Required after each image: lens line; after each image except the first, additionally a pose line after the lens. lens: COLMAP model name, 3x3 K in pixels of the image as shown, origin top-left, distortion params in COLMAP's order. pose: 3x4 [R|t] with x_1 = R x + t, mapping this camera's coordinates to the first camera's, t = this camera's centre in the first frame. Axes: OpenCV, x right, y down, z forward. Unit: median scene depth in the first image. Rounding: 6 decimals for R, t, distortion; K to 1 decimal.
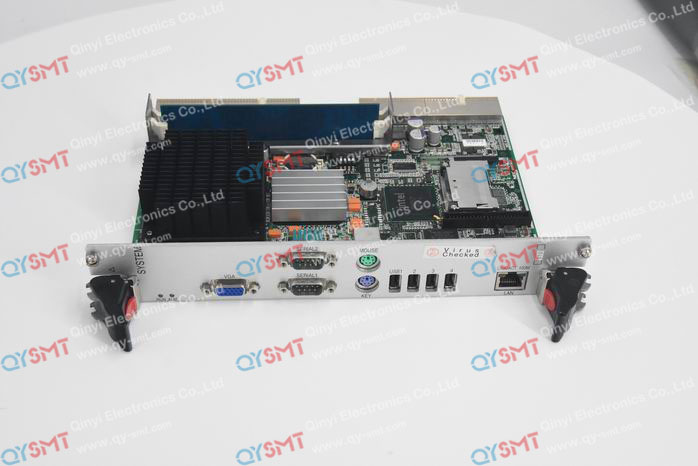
lens RADIAL K [[966.8, 0, 356.0], [0, 966.8, 234.3], [0, 0, 1]] dist [0.101551, 0.000000]
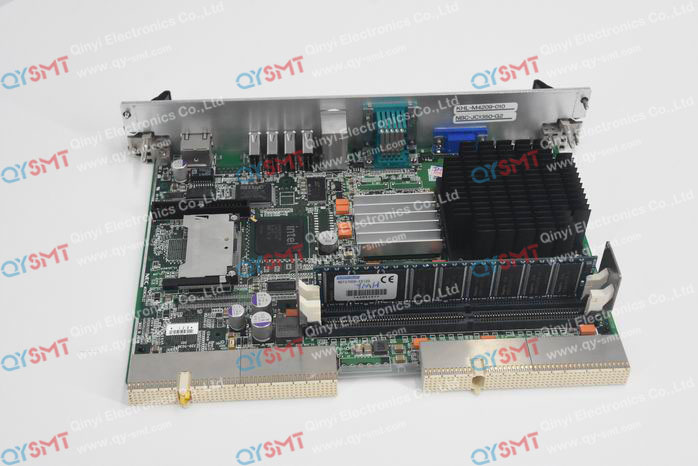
lens RADIAL K [[966.8, 0, 351.9], [0, 966.8, 232.0], [0, 0, 1]] dist [0.101551, 0.000000]
pose [[-0.999387, -0.024796, -0.024726, 0.012921], [-0.025749, 0.041847, 0.998792, -0.882705], [-0.023731, 0.998816, -0.042460, 0.995859]]
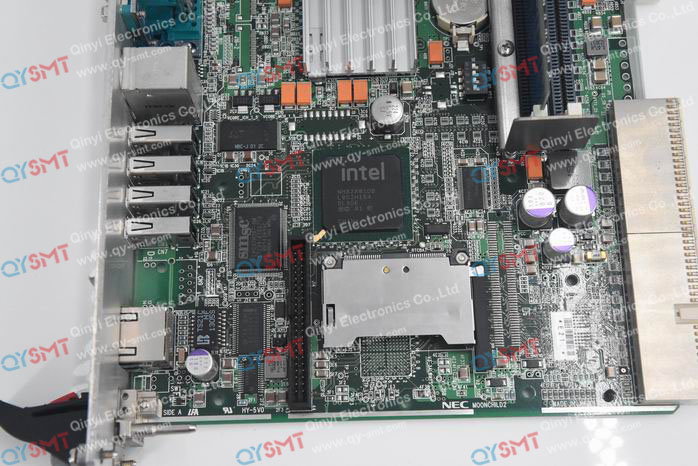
lens RADIAL K [[1042.6, 0, 351.3], [0, 1042.6, 234.6], [0, 0, 1]] dist [0.097633, 0.000000]
pose [[-0.036242, 0.942080, -0.333425, 0.258011], [-0.658982, 0.228298, 0.716675, -0.414028], [0.751285, 0.245695, 0.612539, 0.632153]]
